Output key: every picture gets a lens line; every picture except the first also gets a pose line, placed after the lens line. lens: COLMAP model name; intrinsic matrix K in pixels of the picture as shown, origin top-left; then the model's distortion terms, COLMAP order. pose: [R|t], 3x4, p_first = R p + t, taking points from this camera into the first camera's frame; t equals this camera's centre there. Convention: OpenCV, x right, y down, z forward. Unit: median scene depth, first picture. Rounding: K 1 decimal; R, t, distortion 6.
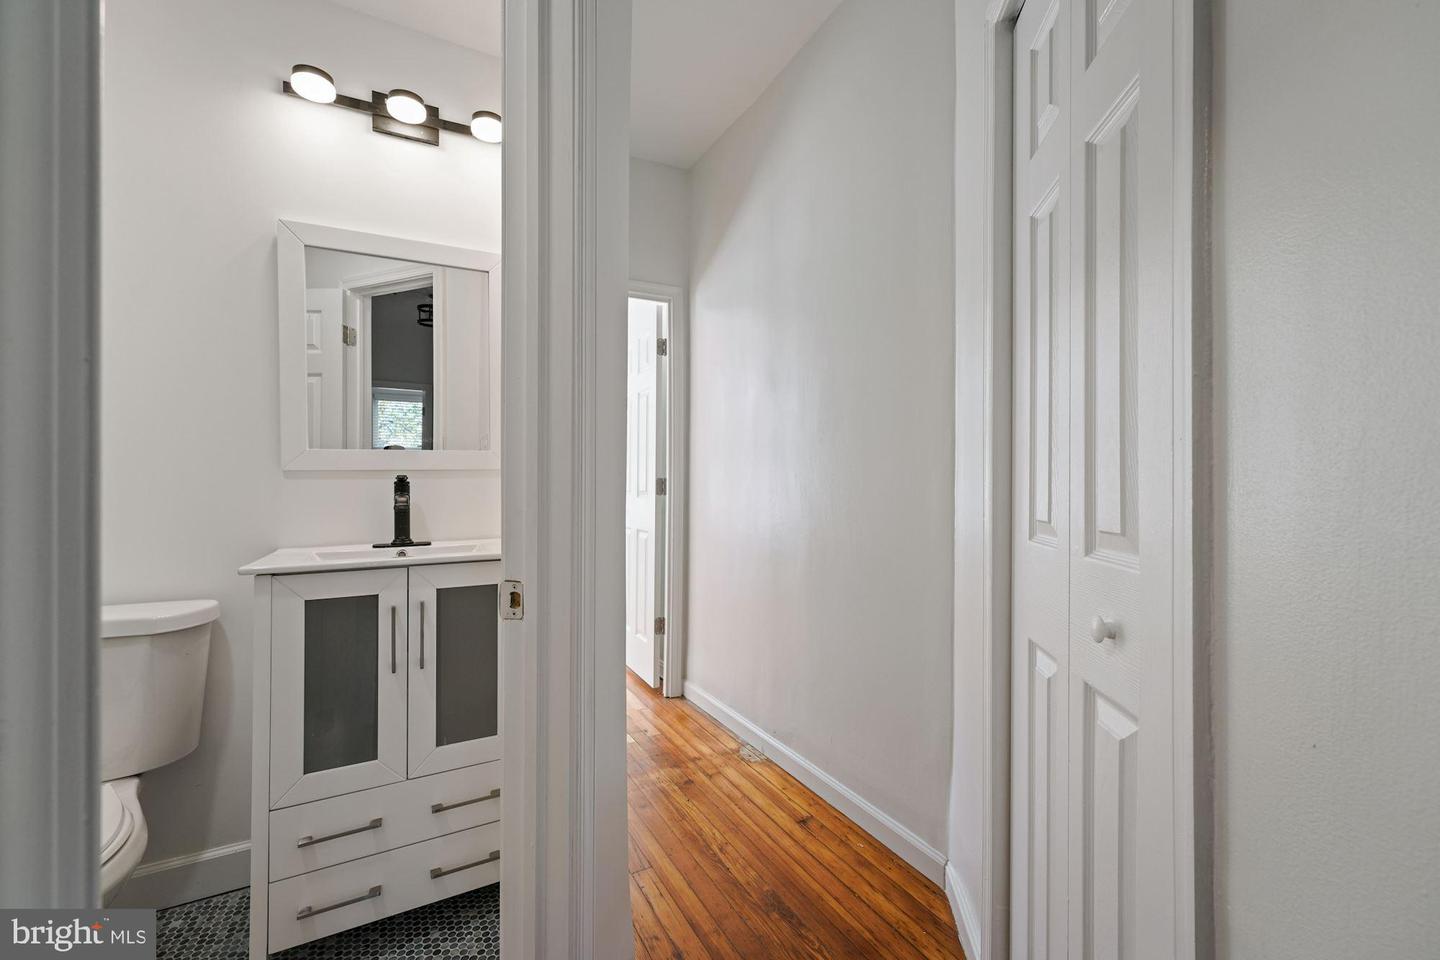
lens RADIAL K [[576.2, 0, 720.4], [0, 576.2, 475.9], [0, 0, 1]] dist [-0.000665, -0.000077]
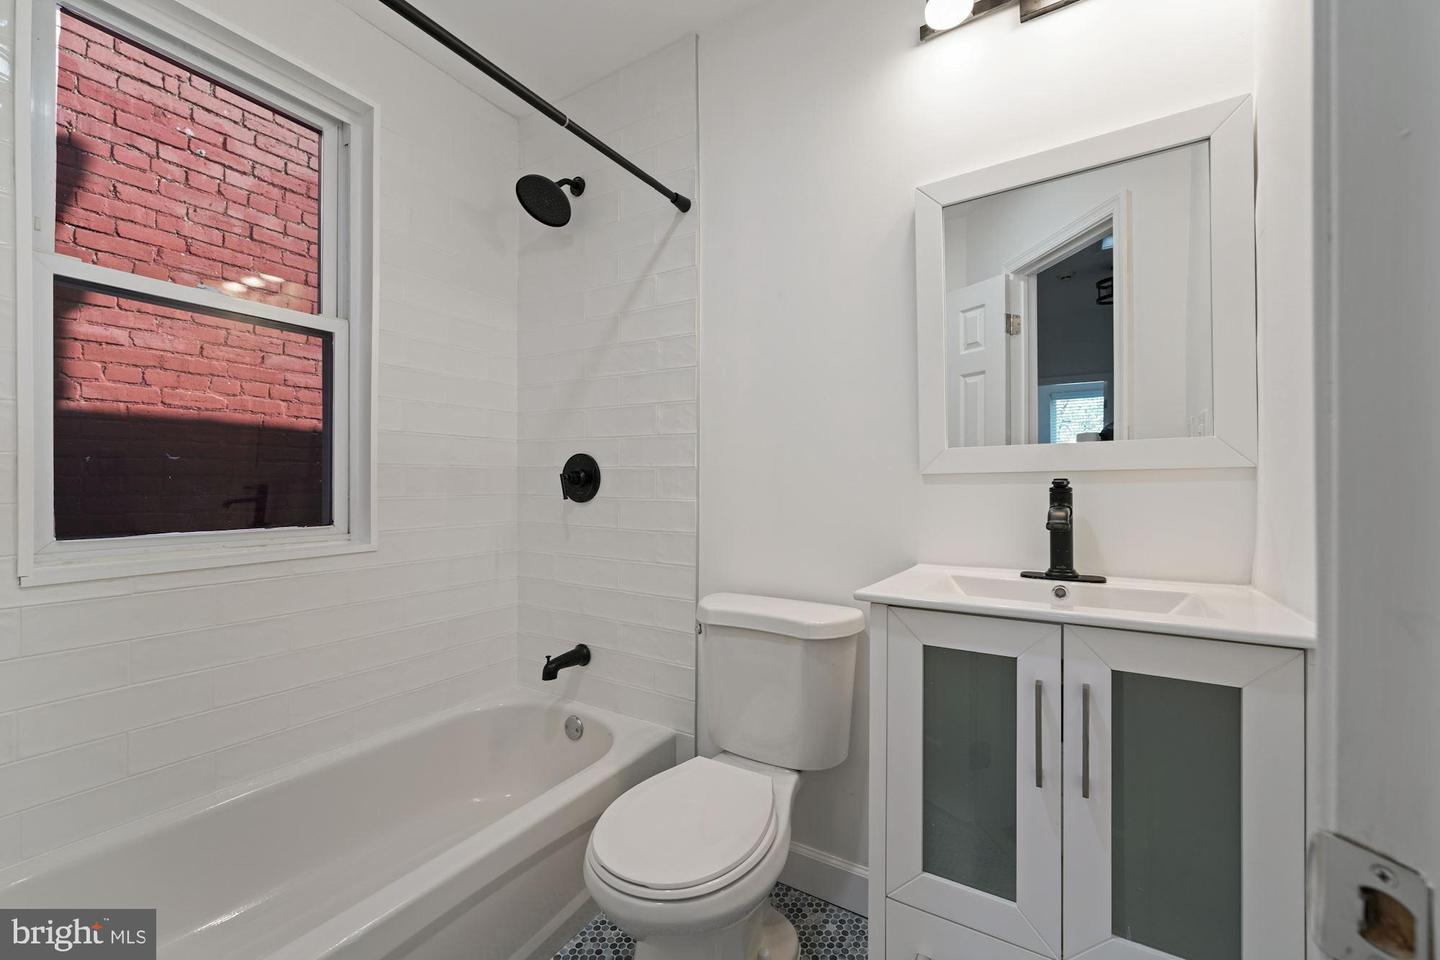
lens RADIAL K [[576.2, 0, 720.4], [0, 576.2, 475.9], [0, 0, 1]] dist [-0.000665, -0.000077]
pose [[0.484662, -0.002299, -0.874699, -0.142726], [0.001011, 0.999997, -0.002068, -0.004566], [0.874701, 0.000118, 0.484663, 0.305668]]
